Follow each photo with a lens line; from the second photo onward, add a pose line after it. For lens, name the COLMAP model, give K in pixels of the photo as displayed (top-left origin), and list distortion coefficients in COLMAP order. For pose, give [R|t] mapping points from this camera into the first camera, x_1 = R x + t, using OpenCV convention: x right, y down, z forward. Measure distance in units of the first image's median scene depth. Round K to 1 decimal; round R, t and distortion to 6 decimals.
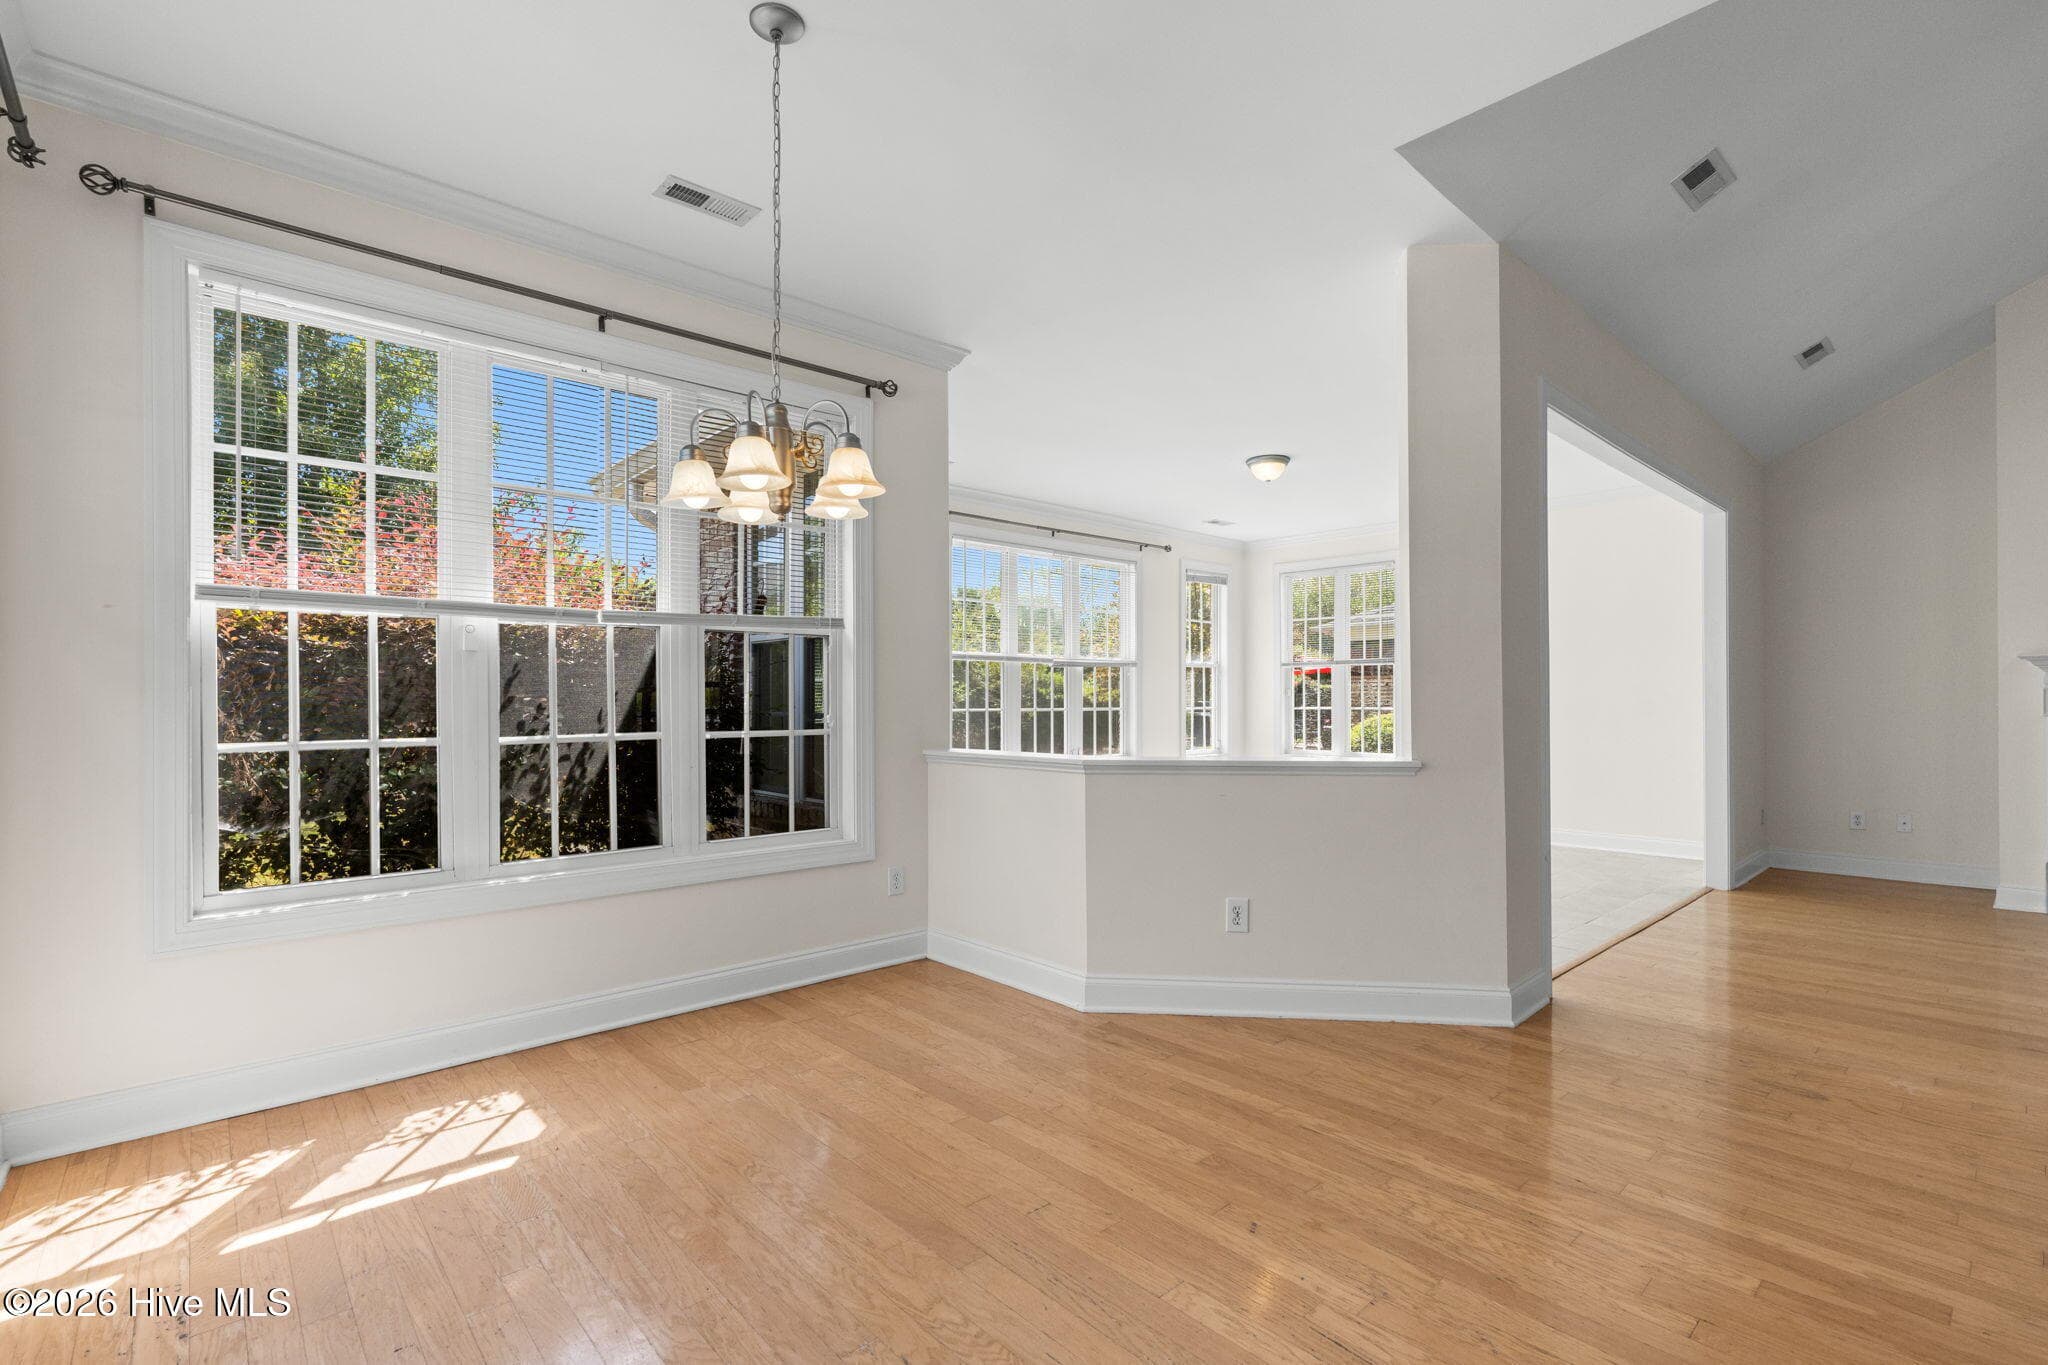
lens RADIAL K [[929.1, 0, 1023.5], [0, 929.1, 705.2], [0, 0, 1]] dist [-0.001271, 0.000128]
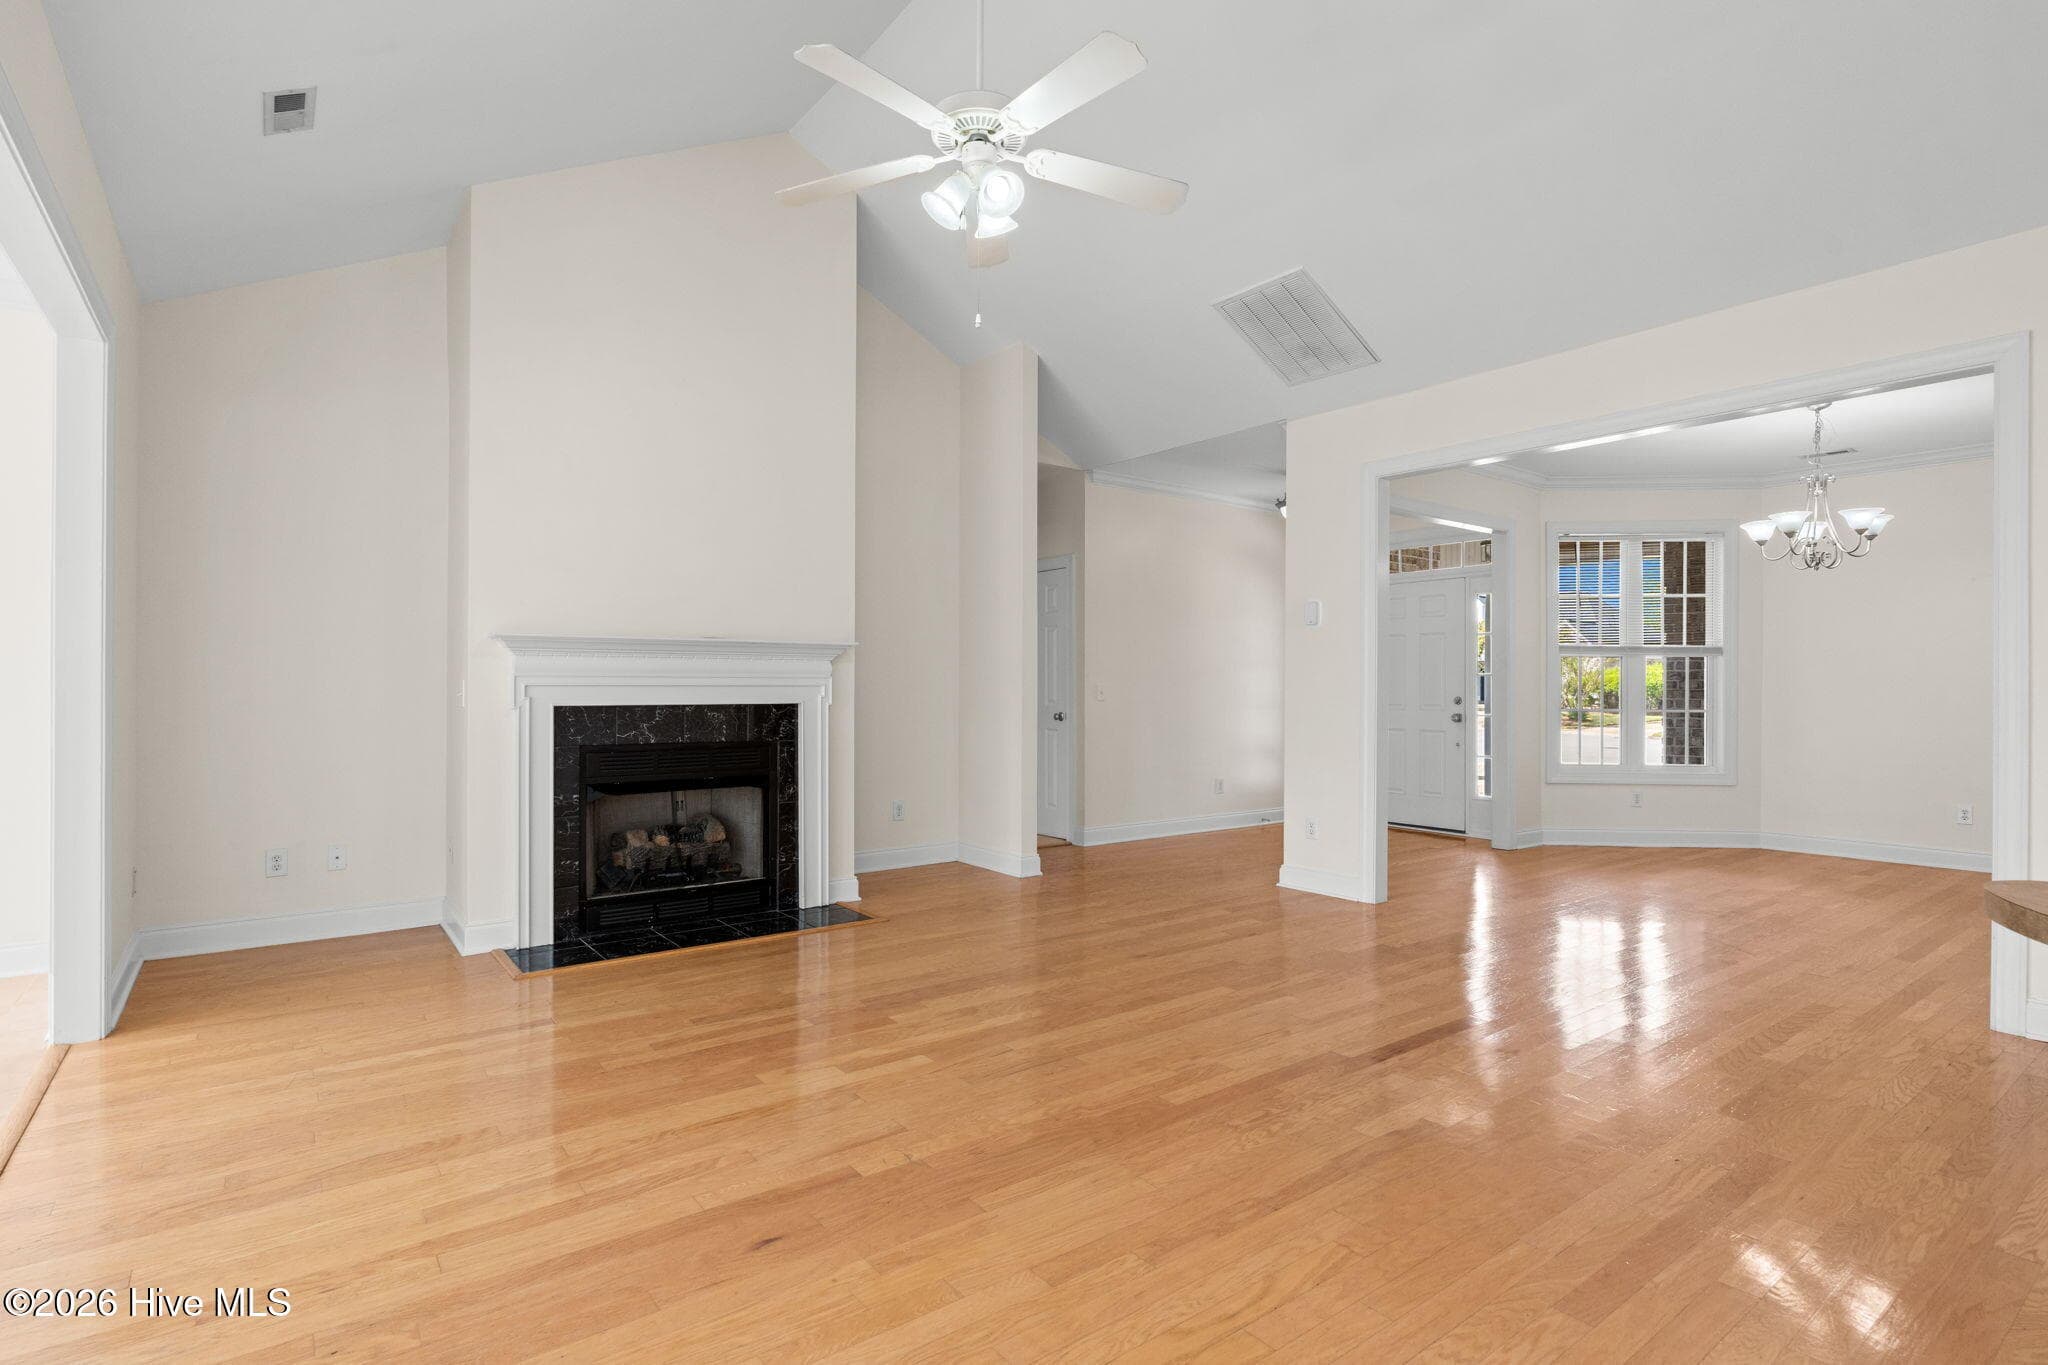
lens RADIAL K [[1009.0, 0, 1024.0], [0, 1009.0, 682.5], [0, 0, 1]] dist [-0.003780, -0.000678]
pose [[0.094209, 0.007833, 0.995522, 0.380895], [-0.000469, 0.999969, -0.007823, -0.008270], [-0.995552, 0.000270, 0.094210, 0.697749]]
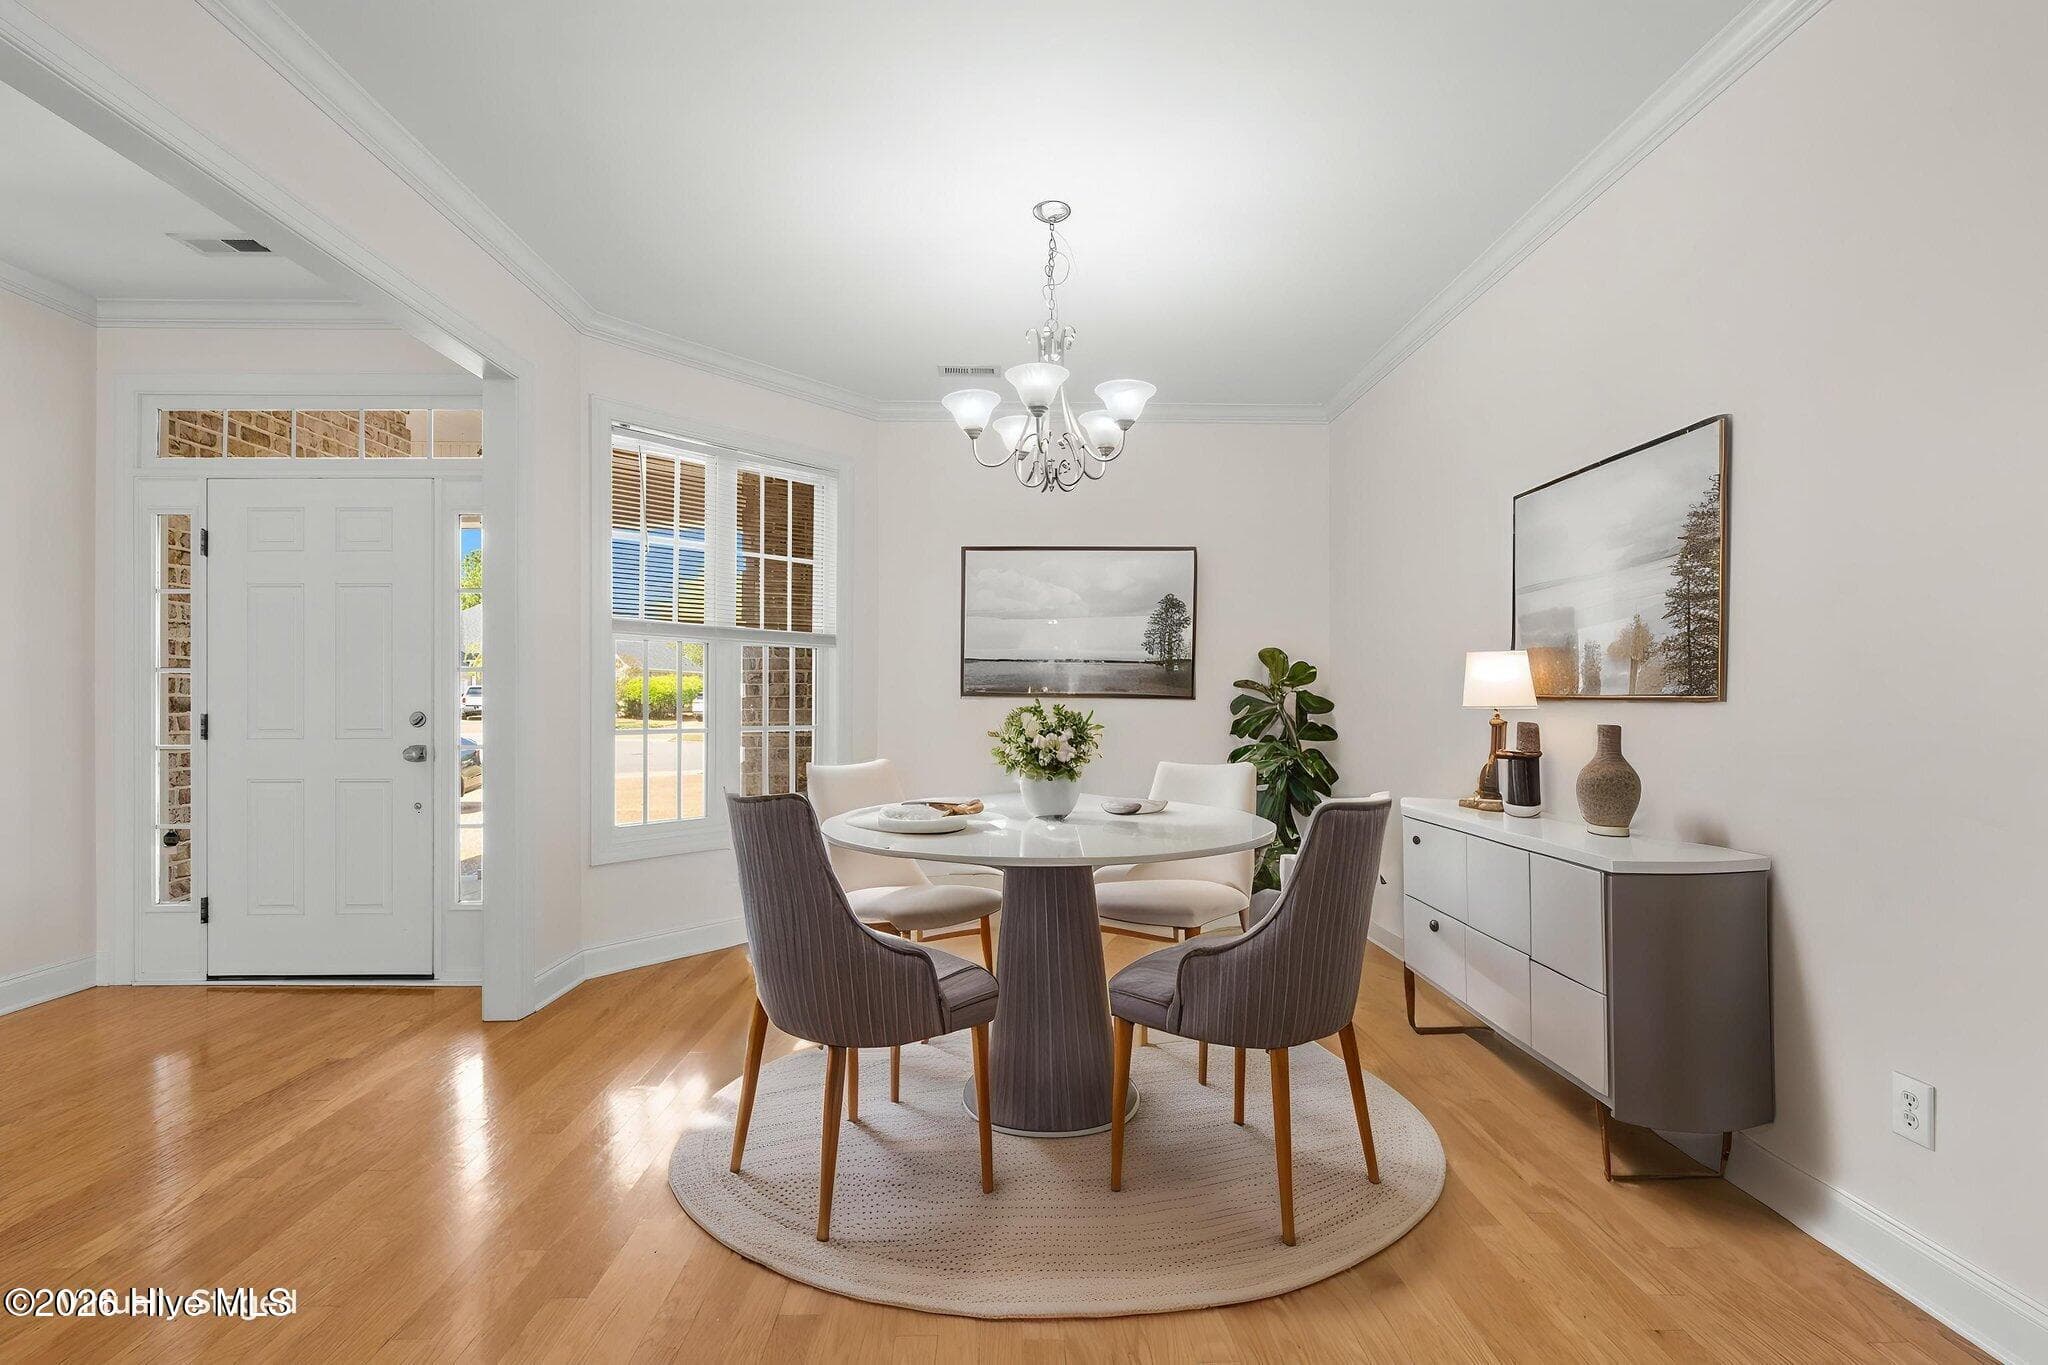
lens RADIAL K [[906.4, 0, 1020.8], [0, 906.4, 692.9], [0, 0, 1]] dist [-0.003004, -0.001039]
pose [[-0.743212, 0.006929, 0.669020, 1.627058], [0.005934, 0.999975, -0.003765, -0.006368], [-0.669029, 0.001171, -0.743235, 0.212286]]
